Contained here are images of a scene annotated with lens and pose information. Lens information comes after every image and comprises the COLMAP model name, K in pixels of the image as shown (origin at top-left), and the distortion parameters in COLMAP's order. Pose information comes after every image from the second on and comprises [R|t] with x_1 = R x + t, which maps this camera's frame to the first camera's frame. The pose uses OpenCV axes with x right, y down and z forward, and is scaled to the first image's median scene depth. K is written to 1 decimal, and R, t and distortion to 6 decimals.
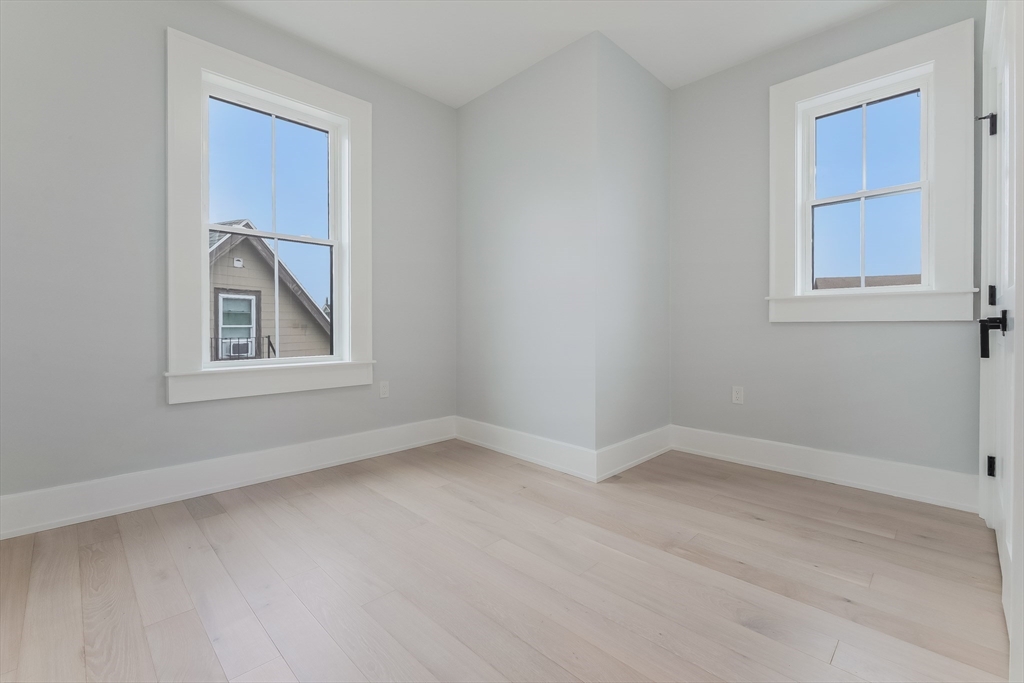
lens RADIAL K [[440.0, 0, 515.2], [0, 440.0, 334.3], [0, 0, 1]] dist [0.003677, 0.000516]
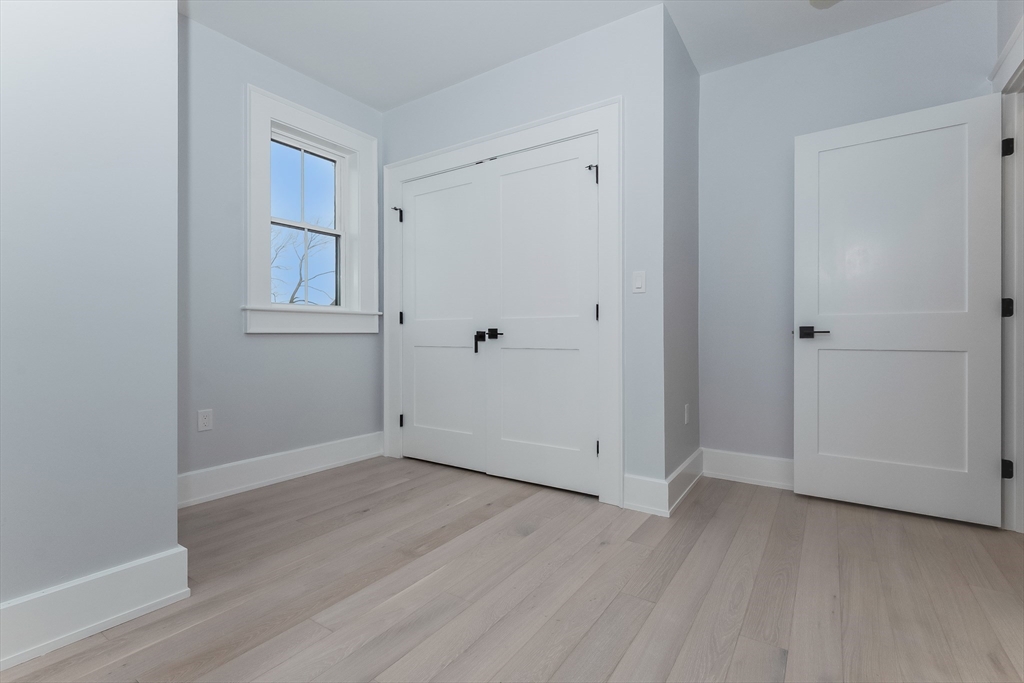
lens RADIAL K [[452.4, 0, 510.9], [0, 452.4, 333.7], [0, 0, 1]] dist [0.025307, 0.000197]
pose [[-0.162973, 0.001591, 0.986629, -0.617296], [0.020415, 0.999790, 0.001760, -0.020198], [-0.986419, 0.020428, -0.162971, 0.792548]]
